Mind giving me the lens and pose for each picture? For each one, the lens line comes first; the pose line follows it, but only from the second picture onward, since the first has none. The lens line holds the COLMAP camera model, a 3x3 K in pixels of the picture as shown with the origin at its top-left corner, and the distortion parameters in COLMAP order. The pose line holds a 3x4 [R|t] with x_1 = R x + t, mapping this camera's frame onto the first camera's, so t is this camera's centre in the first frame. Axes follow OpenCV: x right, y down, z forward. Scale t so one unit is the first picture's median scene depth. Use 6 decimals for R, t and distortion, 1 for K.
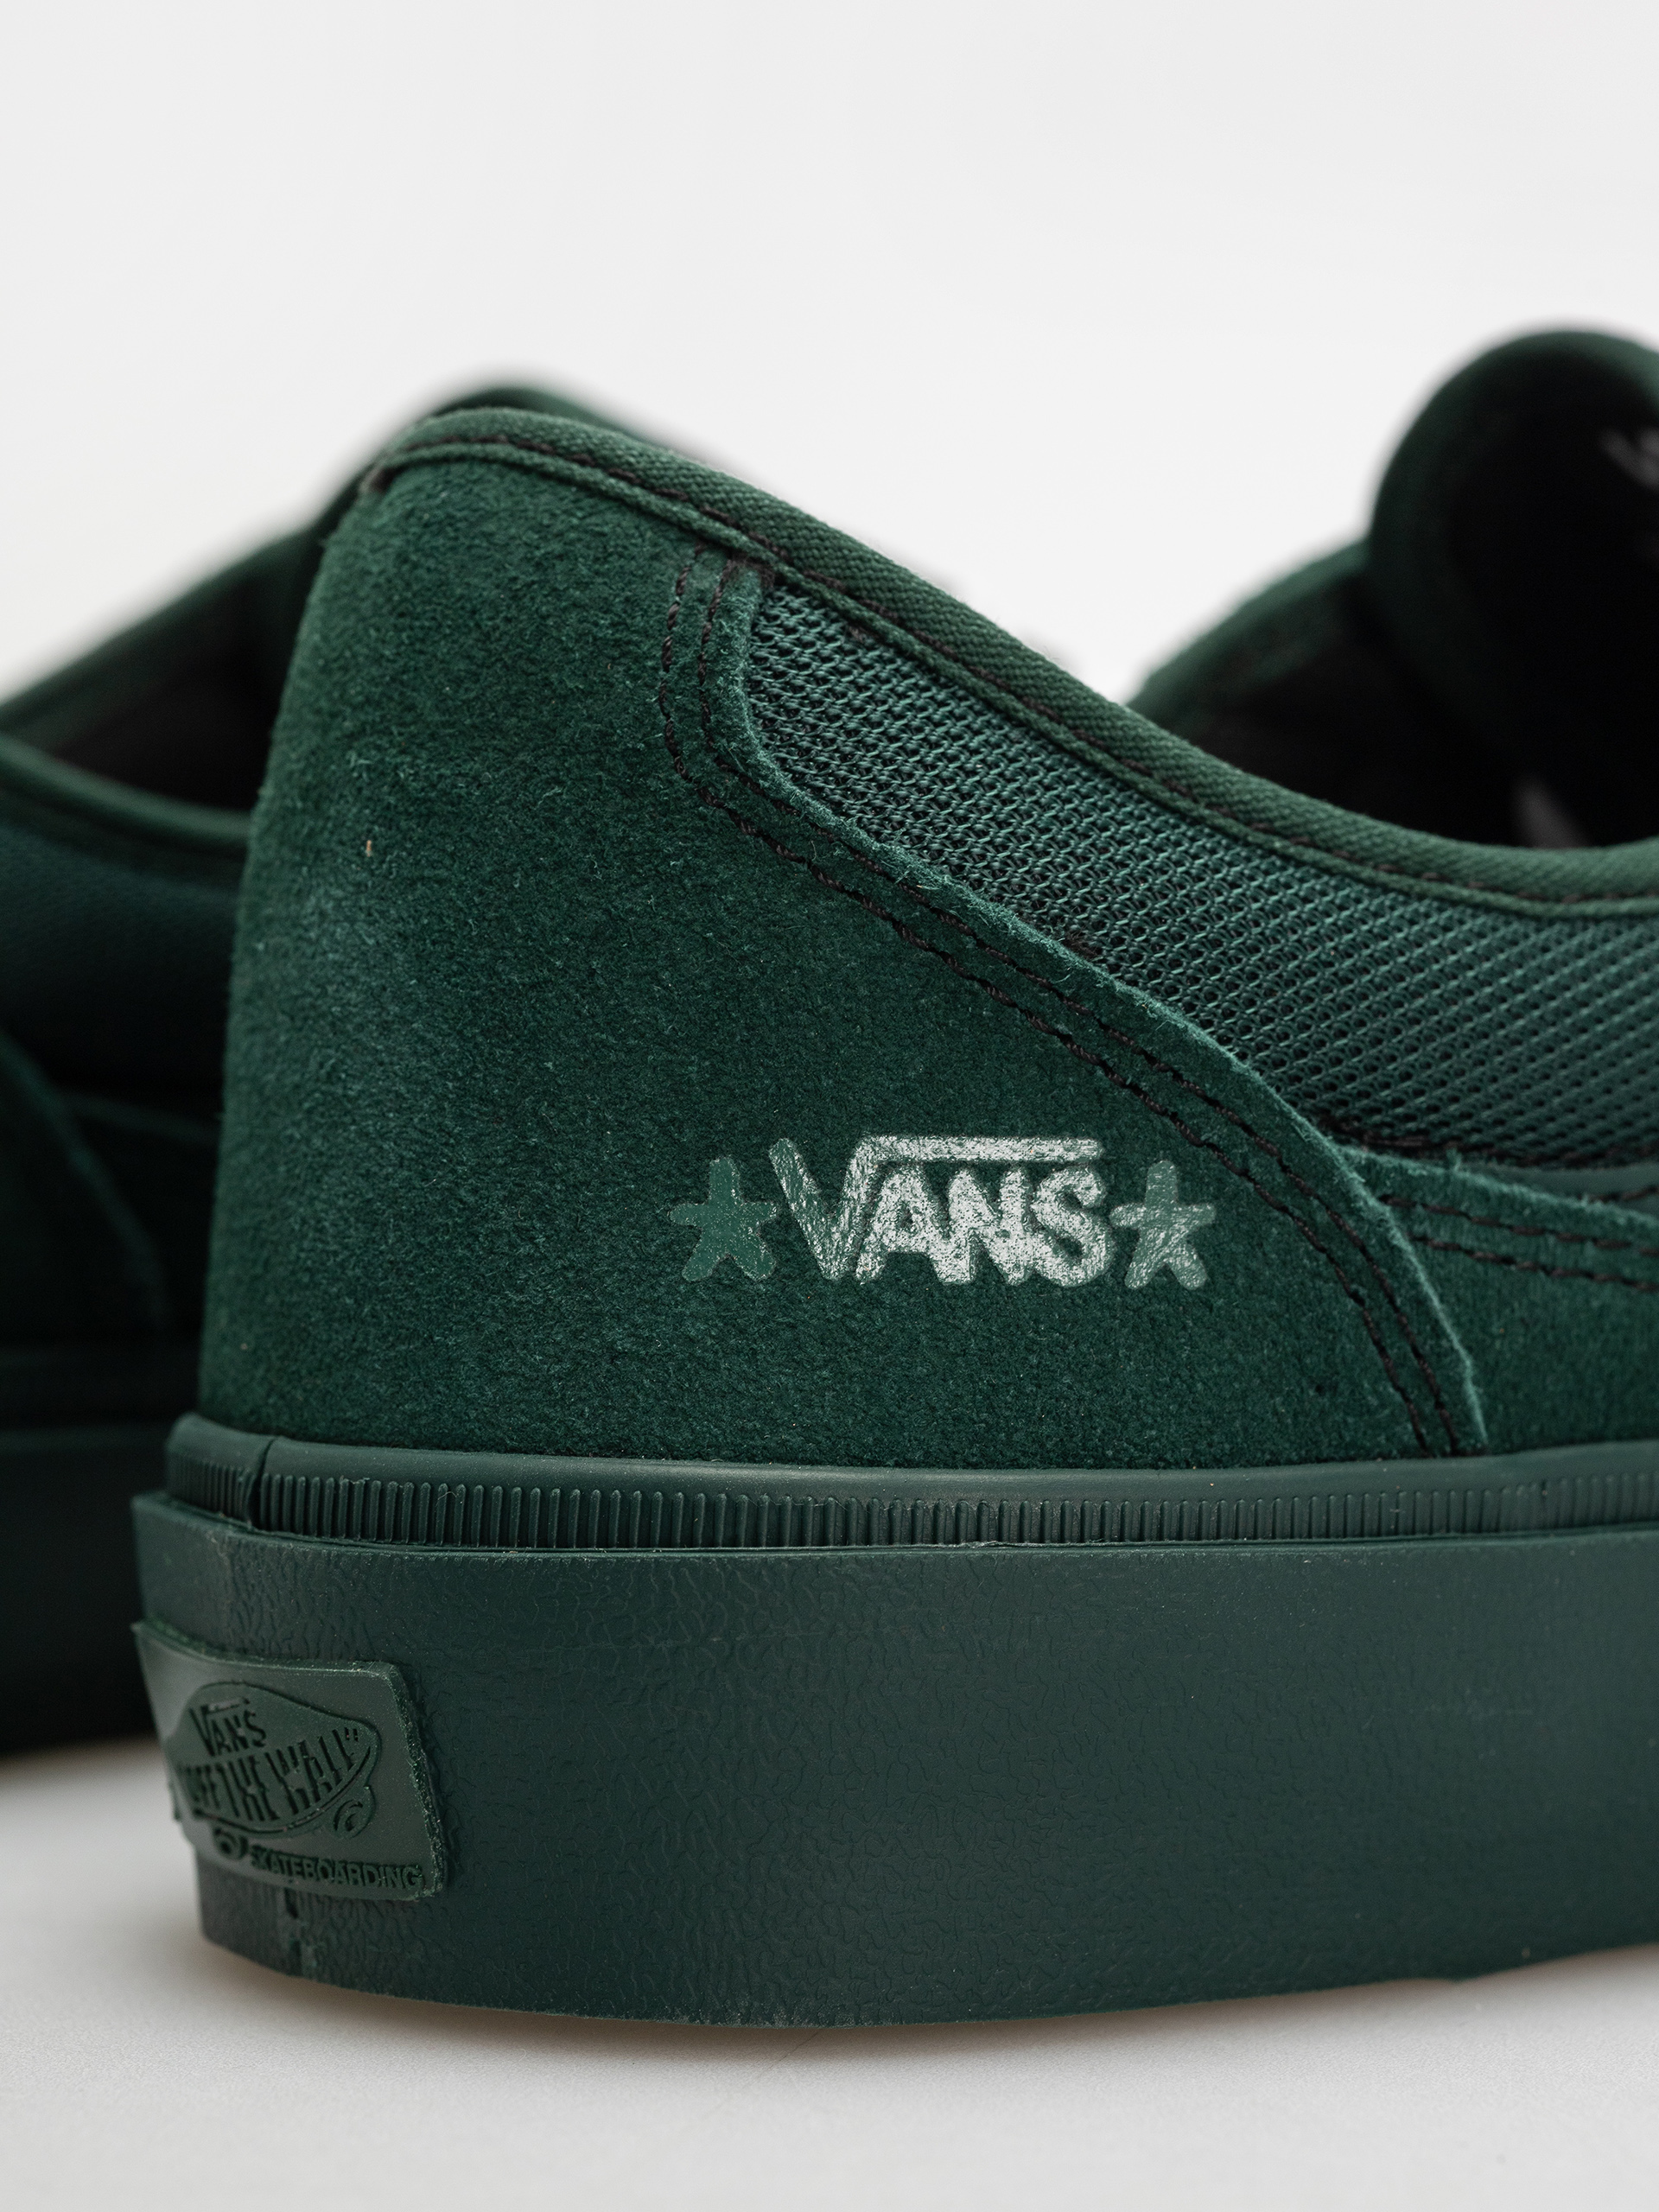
lens RADIAL K [[6942.1, 0, 829.5], [0, 6942.1, 1106.0], [0, 0, 1]] dist [0.210189, 2.089782]
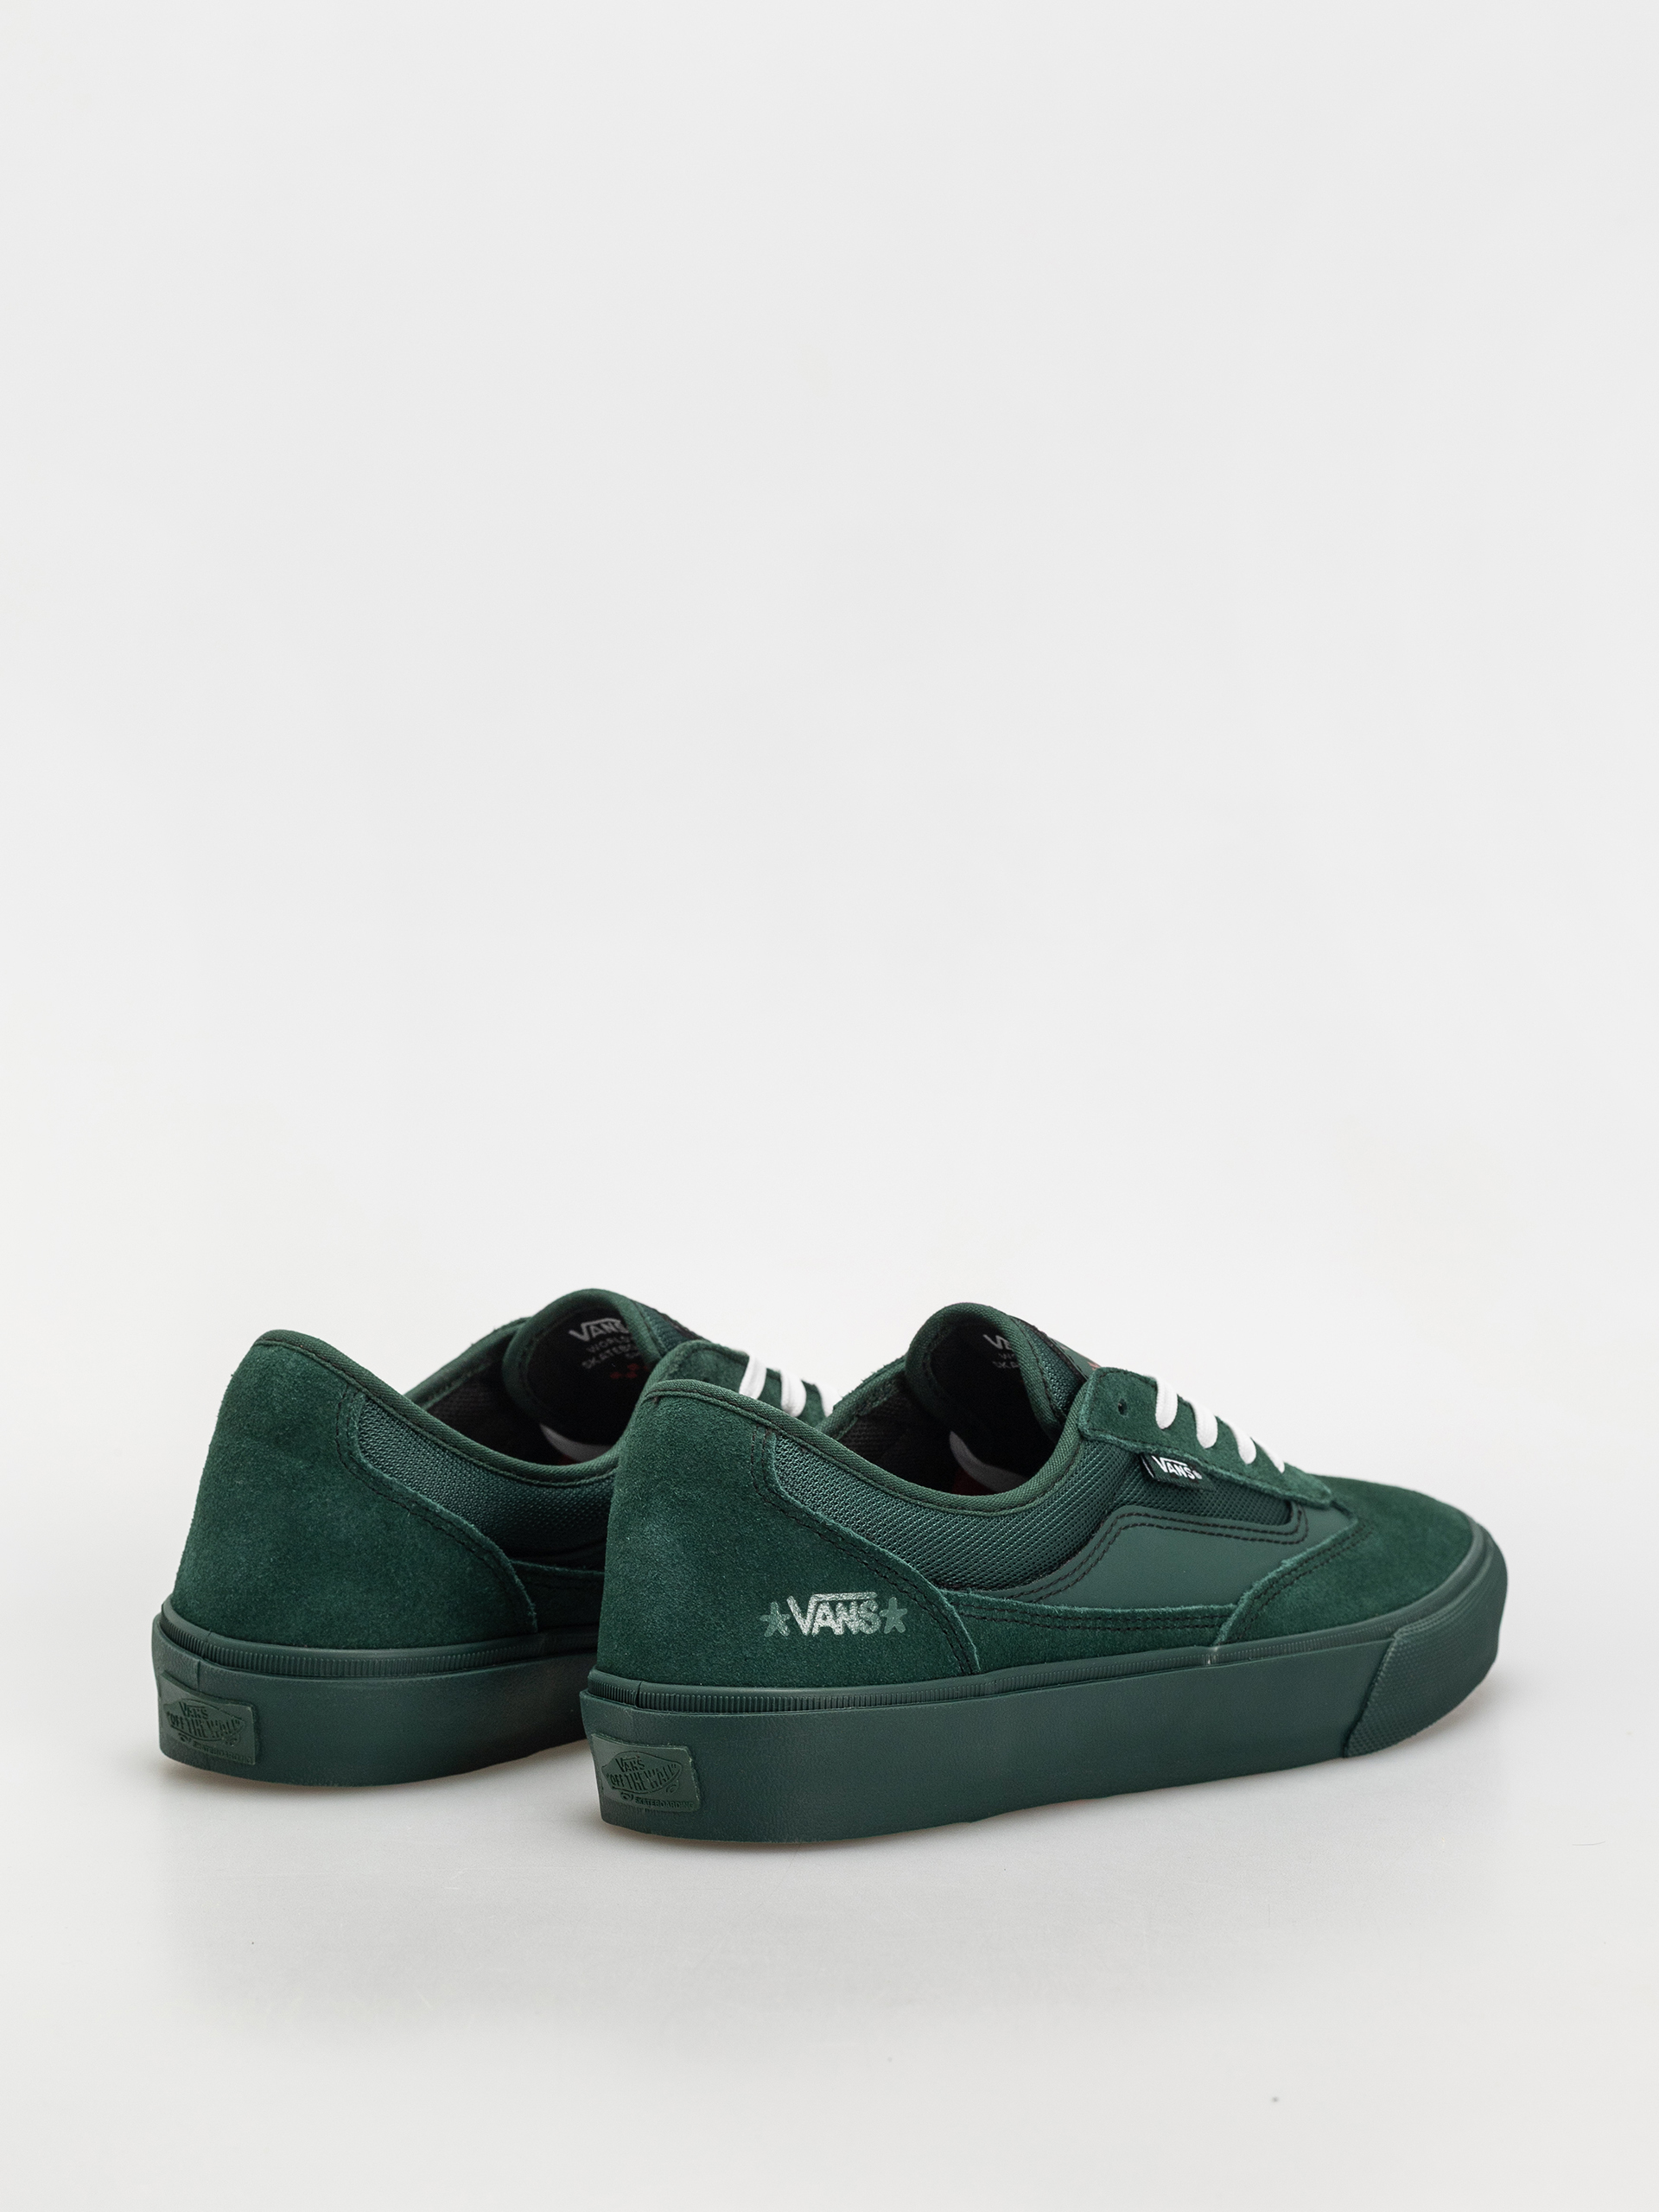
lens RADIAL K [[5901.5, 0, 829.5], [0, 5901.5, 1106.0], [0, 0, 1]] dist [-0.007371, -6.776311]
pose [[0.988295, -0.018859, 0.151385, -0.437453], [0.017596, 0.999798, 0.009677, -0.273801], [-0.151537, -0.006900, 0.988428, -1.982760]]
